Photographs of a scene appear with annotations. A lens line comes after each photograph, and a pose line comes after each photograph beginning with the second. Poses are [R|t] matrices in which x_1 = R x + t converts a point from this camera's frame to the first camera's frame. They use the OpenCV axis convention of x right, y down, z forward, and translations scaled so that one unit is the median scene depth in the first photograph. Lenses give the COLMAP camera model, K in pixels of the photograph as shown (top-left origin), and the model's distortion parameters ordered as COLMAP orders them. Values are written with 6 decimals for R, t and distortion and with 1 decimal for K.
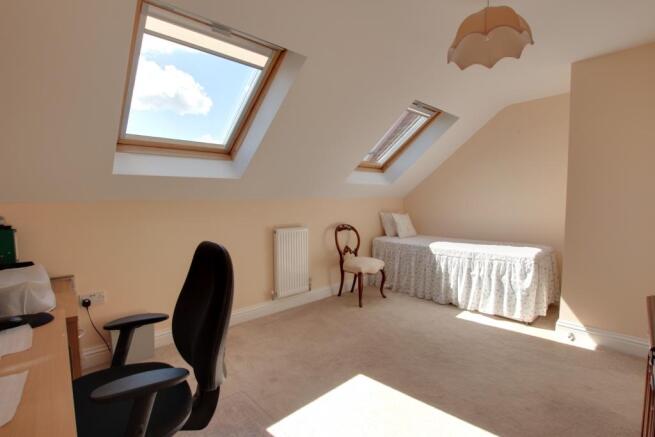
lens RADIAL K [[300.2, 0, 329.0], [0, 300.2, 221.8], [0, 0, 1]] dist [-0.029882, -0.000519]
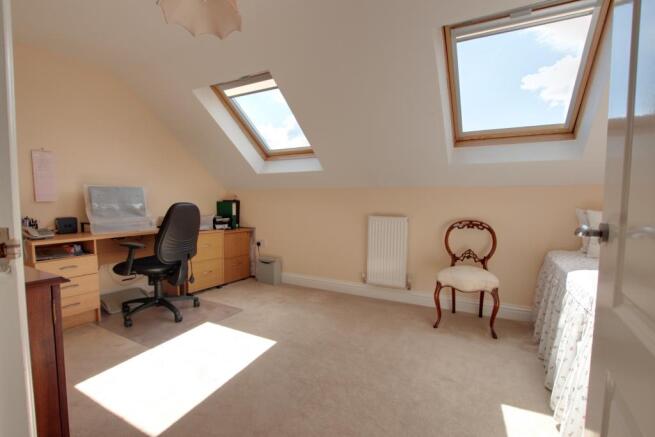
lens RADIAL K [[300.2, 0, 328.7], [0, 300.2, 216.1], [0, 0, 1]] dist [-0.029882, -0.000519]
pose [[0.347614, 0.077026, -0.934469, 0.632419], [-0.067539, 0.996088, 0.056982, -0.020916], [0.935202, 0.043306, 0.351457, 0.430346]]
